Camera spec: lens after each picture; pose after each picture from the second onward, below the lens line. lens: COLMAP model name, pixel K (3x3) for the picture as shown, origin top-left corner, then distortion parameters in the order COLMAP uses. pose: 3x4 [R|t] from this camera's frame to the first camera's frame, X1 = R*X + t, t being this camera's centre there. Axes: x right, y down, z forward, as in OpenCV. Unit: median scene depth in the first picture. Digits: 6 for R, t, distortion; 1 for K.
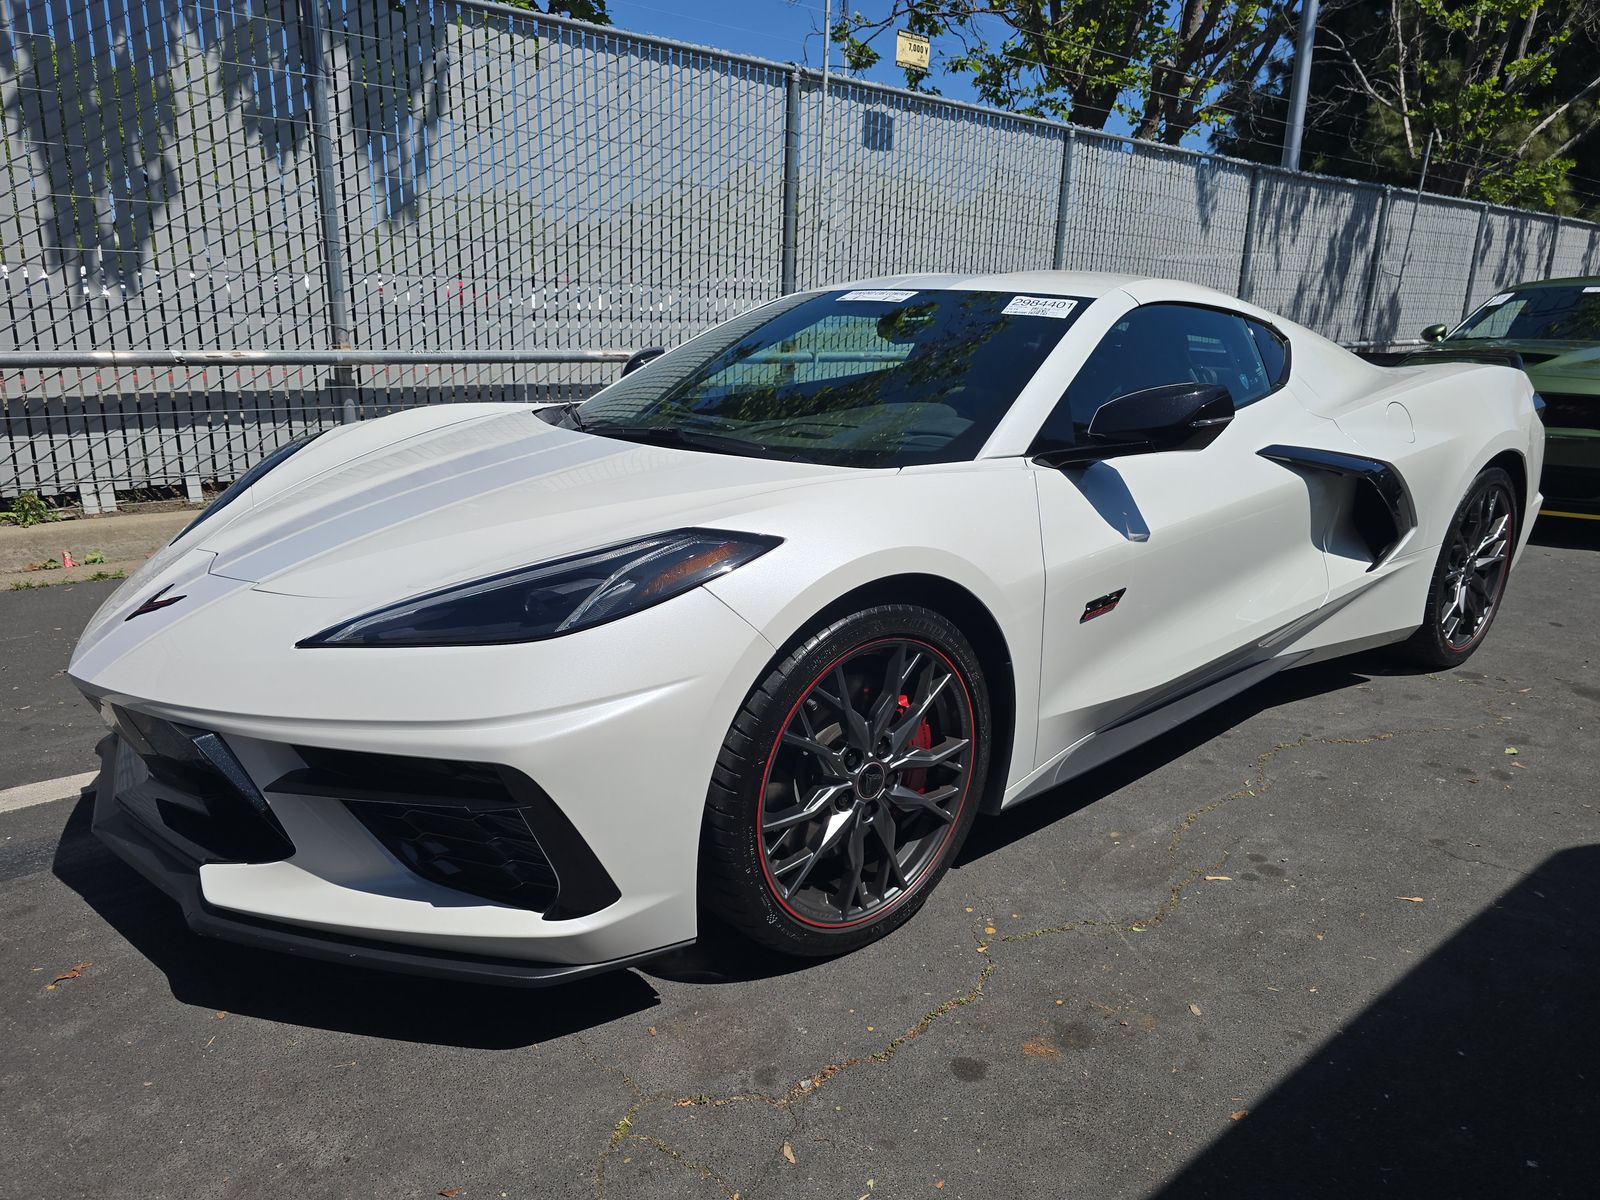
lens RADIAL K [[1082.1, 0, 800.0], [0, 1082.1, 600.0], [0, 0, 1]] dist [-0.023013, -0.001160]
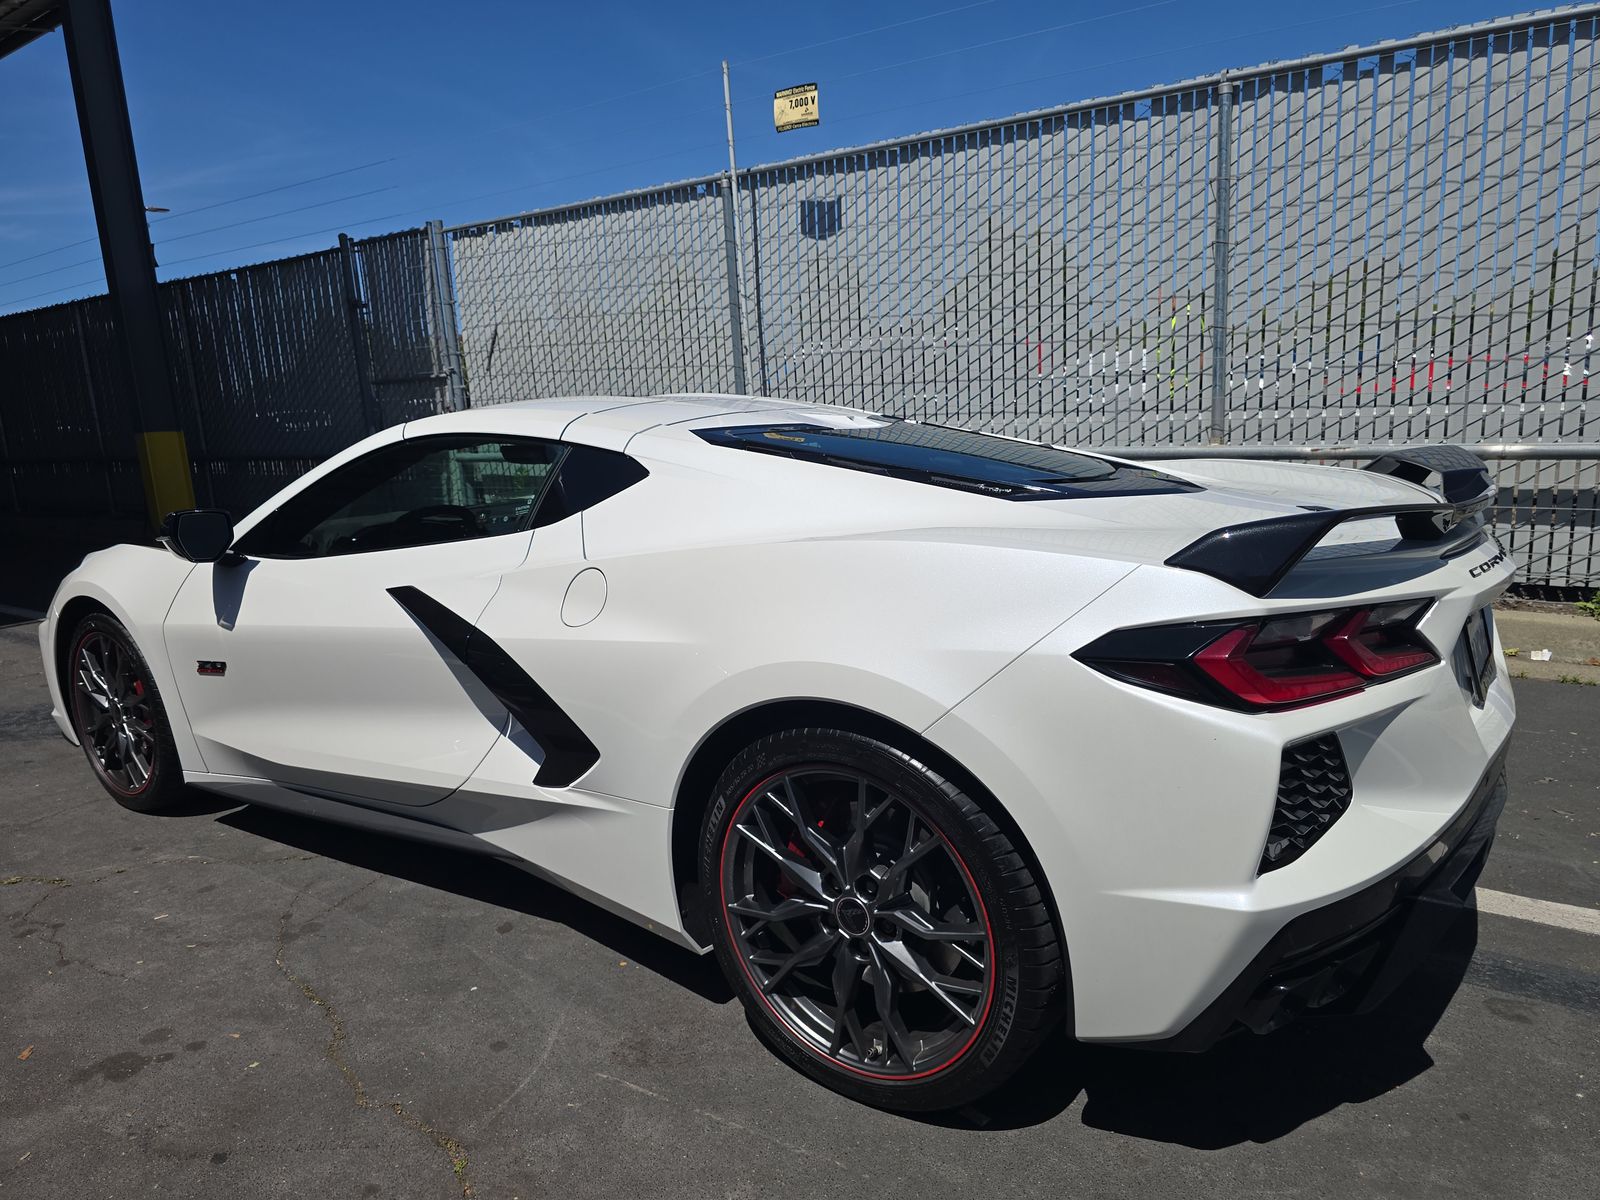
lens RADIAL K [[1071.0, 0, 800.3], [0, 1071.0, 630.4], [0, 0, 1]] dist [0.003842, 0.001446]
pose [[0.211743, 0.158258, -0.964427, 0.194469], [-0.211913, 0.970760, 0.112771, -0.037561], [0.954074, 0.180496, 0.239089, 0.166580]]
